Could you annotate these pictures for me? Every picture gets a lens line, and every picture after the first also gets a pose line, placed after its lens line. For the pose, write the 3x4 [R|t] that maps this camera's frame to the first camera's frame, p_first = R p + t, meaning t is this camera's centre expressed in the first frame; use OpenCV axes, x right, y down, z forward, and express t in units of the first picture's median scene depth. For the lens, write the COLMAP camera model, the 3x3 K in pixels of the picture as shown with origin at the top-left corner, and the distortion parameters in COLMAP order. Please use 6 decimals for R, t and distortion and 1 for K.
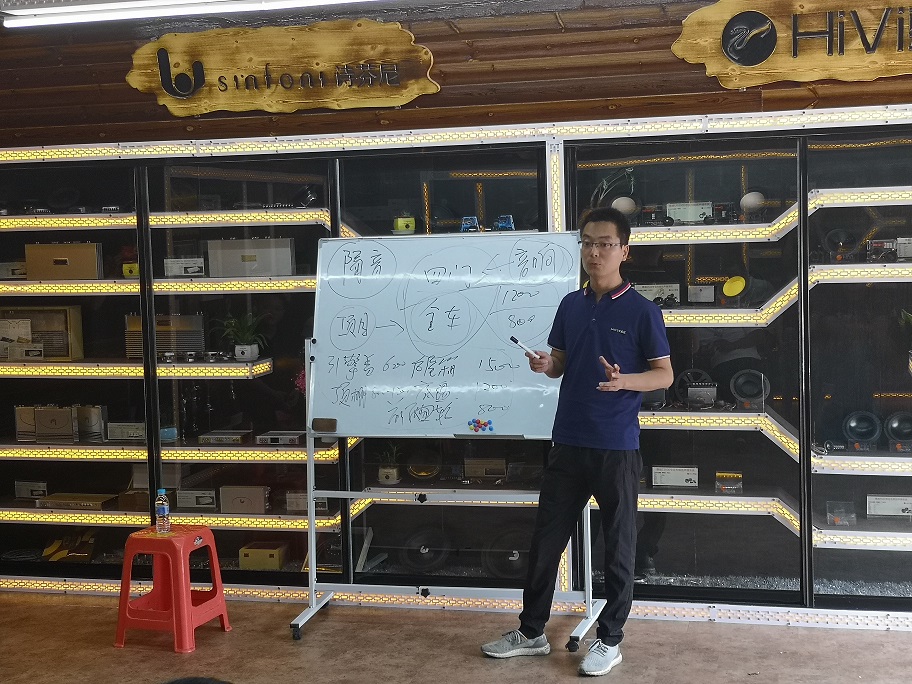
lens RADIAL K [[1341.9, 0, 456.4], [0, 1341.9, 340.1], [0, 0, 1]] dist [0.137920, 0.000000]
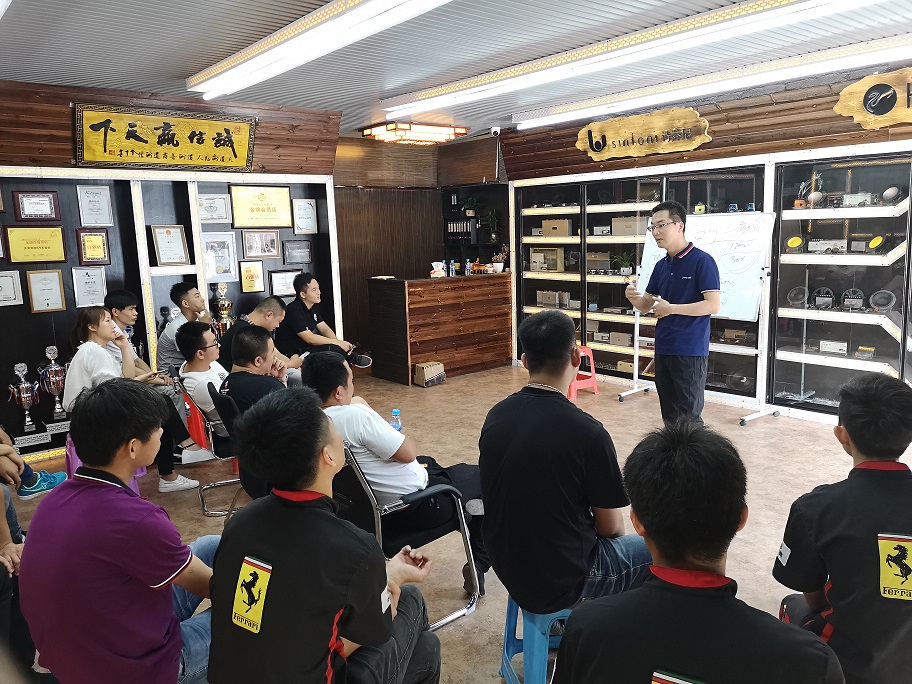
lens RADIAL K [[708.7, 0, 453.5], [0, 708.7, 344.0], [0, 0, 1]] dist [0.005834, 0.009806]
pose [[0.805401, 0.096059, -0.584895, 0.314049], [-0.031473, 0.992319, 0.119632, -0.001857], [0.591894, -0.077943, 0.802238, -0.078146]]
